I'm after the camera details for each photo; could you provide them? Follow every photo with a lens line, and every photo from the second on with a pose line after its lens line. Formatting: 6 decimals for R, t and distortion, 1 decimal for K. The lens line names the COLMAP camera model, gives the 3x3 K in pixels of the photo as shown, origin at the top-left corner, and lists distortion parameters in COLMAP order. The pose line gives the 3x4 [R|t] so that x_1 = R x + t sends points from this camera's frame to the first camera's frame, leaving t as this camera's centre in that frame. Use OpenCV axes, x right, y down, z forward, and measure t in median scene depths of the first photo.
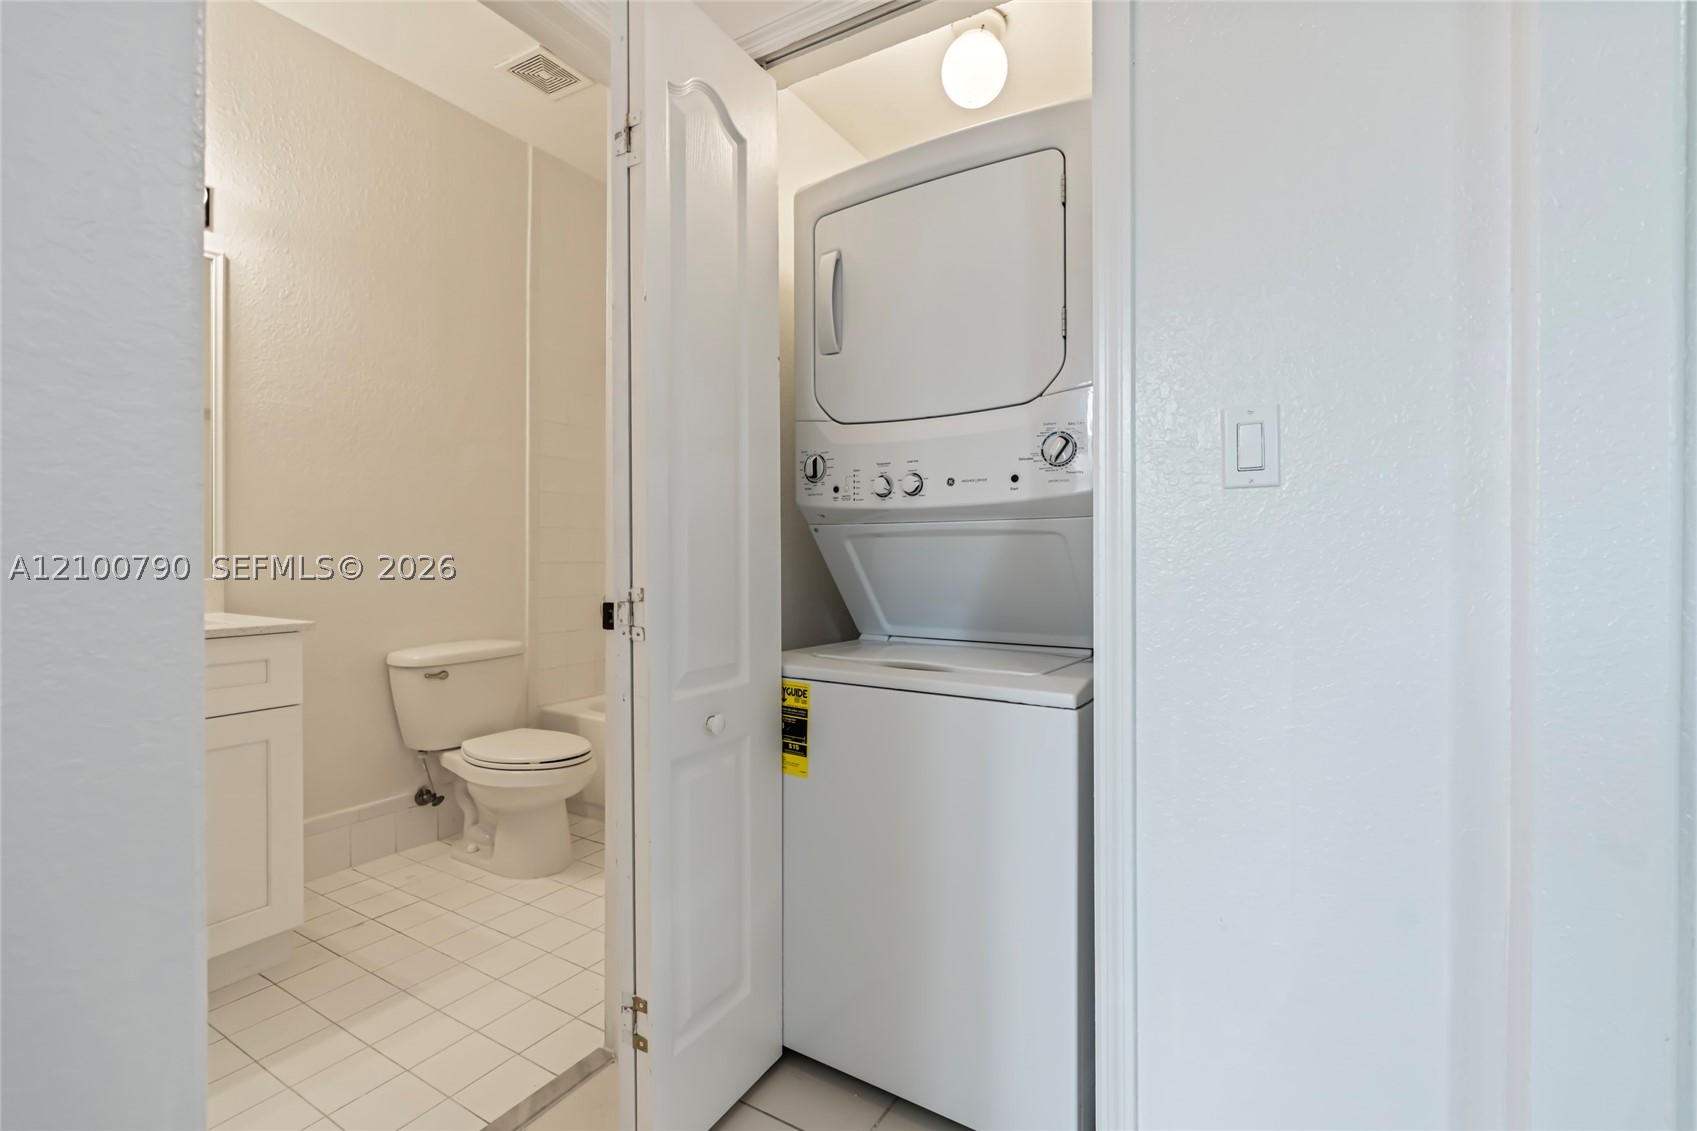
lens RADIAL K [[769.3, 0, 852.4], [0, 769.3, 561.2], [0, 0, 1]] dist [-0.000163, 0.000154]
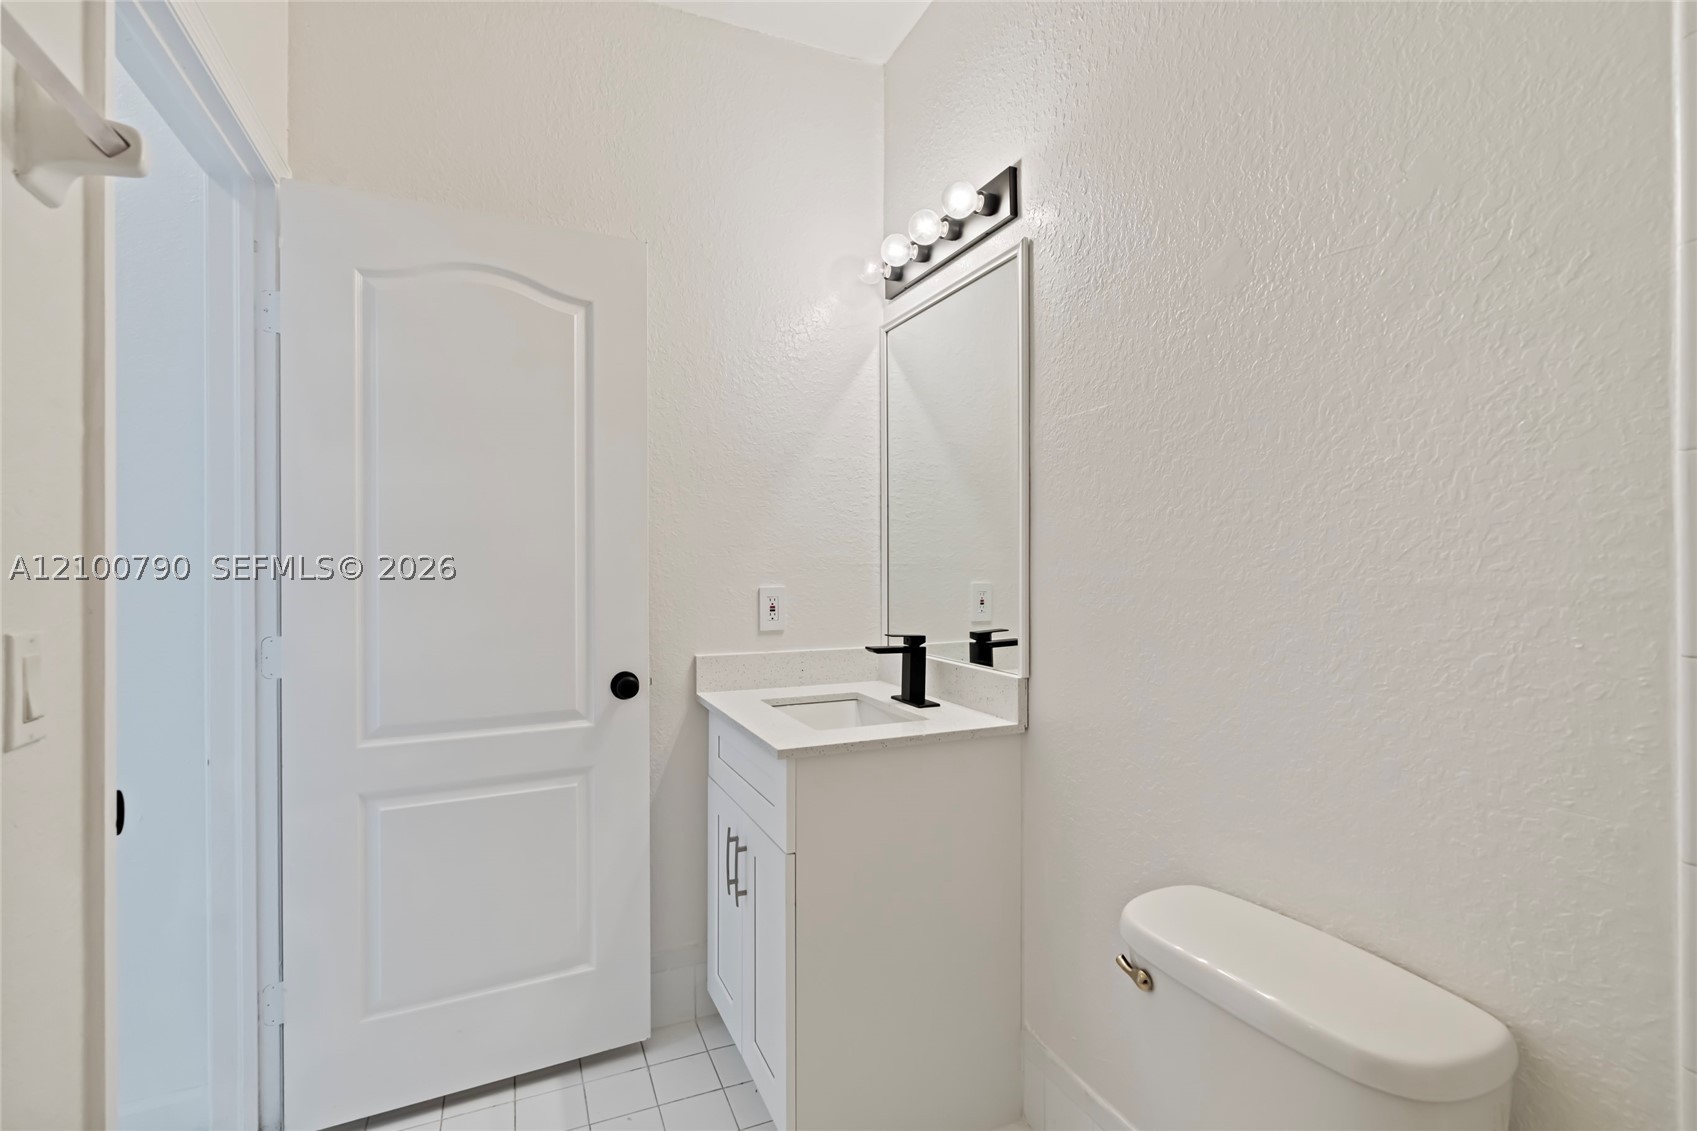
lens RADIAL K [[755.3, 0, 848.5], [0, 755.3, 565.5], [0, 0, 1]] dist [-0.011762, 0.000043]
pose [[-0.564268, 0.001938, -0.825589, -0.106997], [-0.009601, 0.999914, 0.008909, -0.077552], [0.825536, 0.012953, -0.564201, 1.089017]]
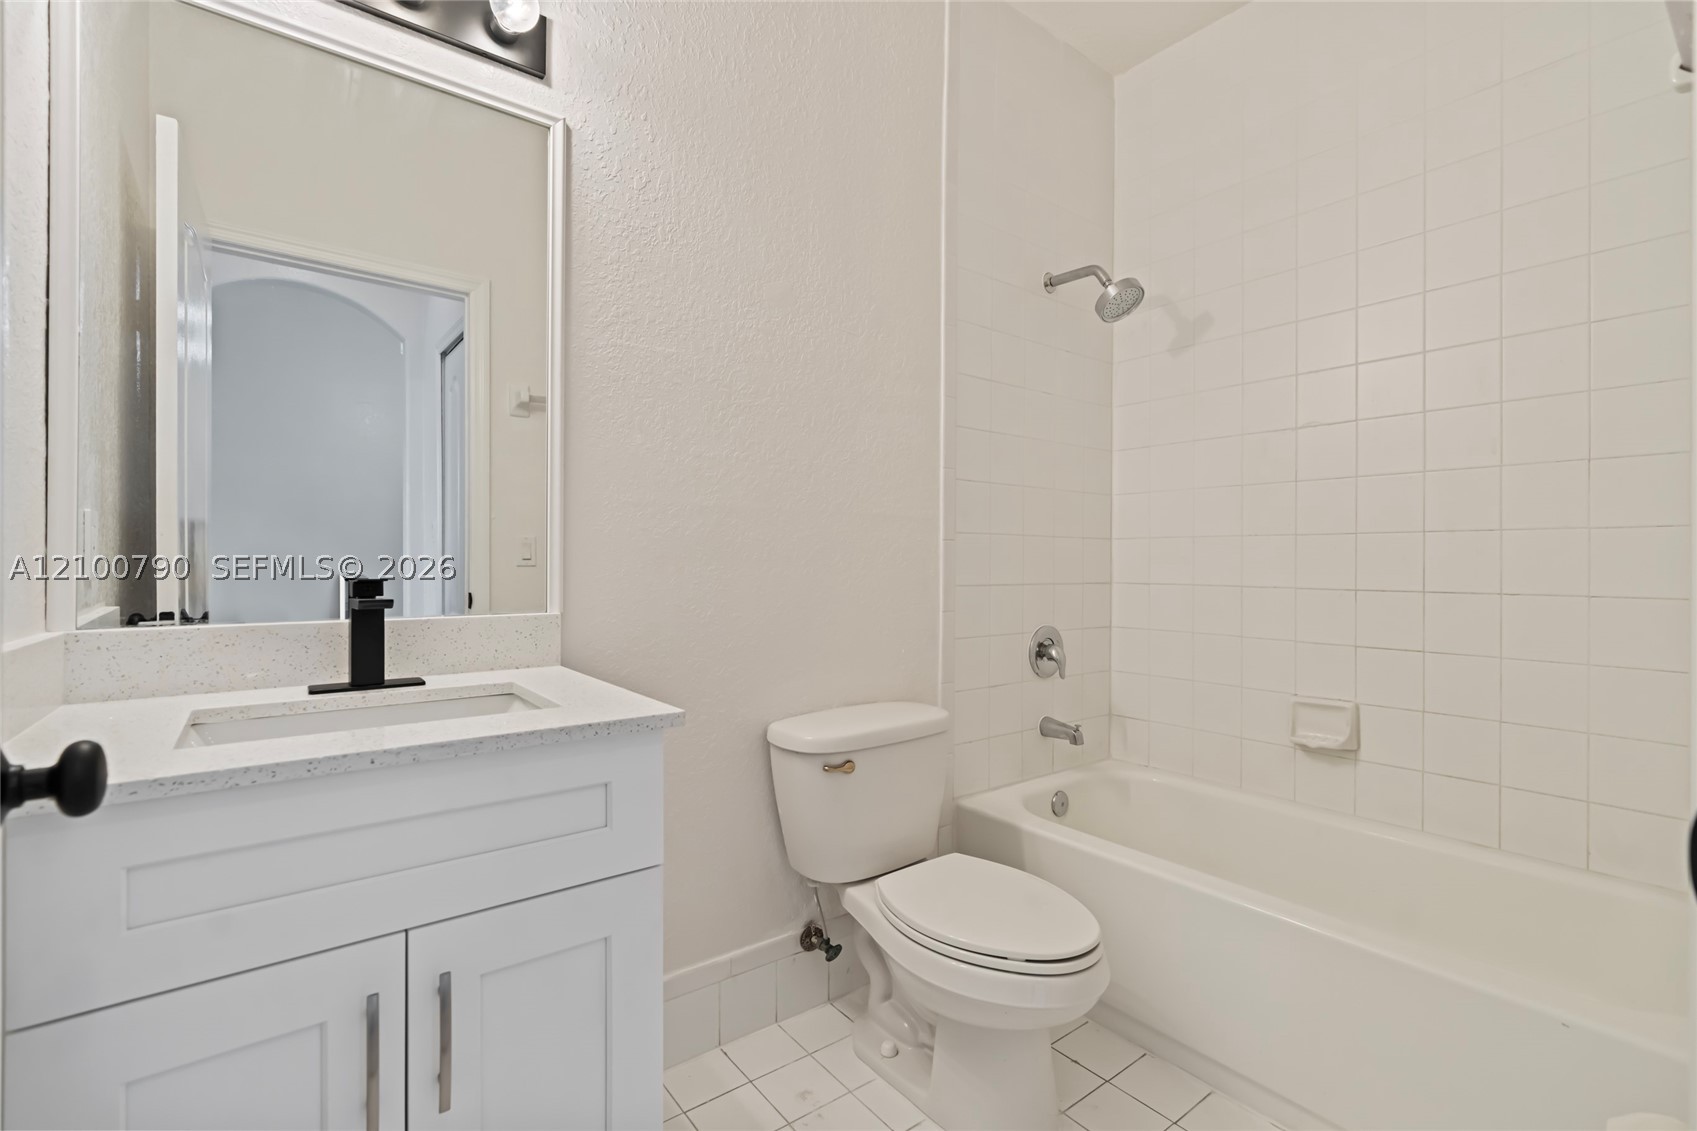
lens RADIAL K [[764.5, 0, 848.5], [0, 764.5, 565.5], [0, 0, 1]] dist [-0.001122, 0.000944]
pose [[0.930730, -0.000239, -0.365708, -0.302131], [-0.003107, 0.999959, -0.008559, -0.011526], [0.365695, 0.009102, 0.930690, 0.415565]]
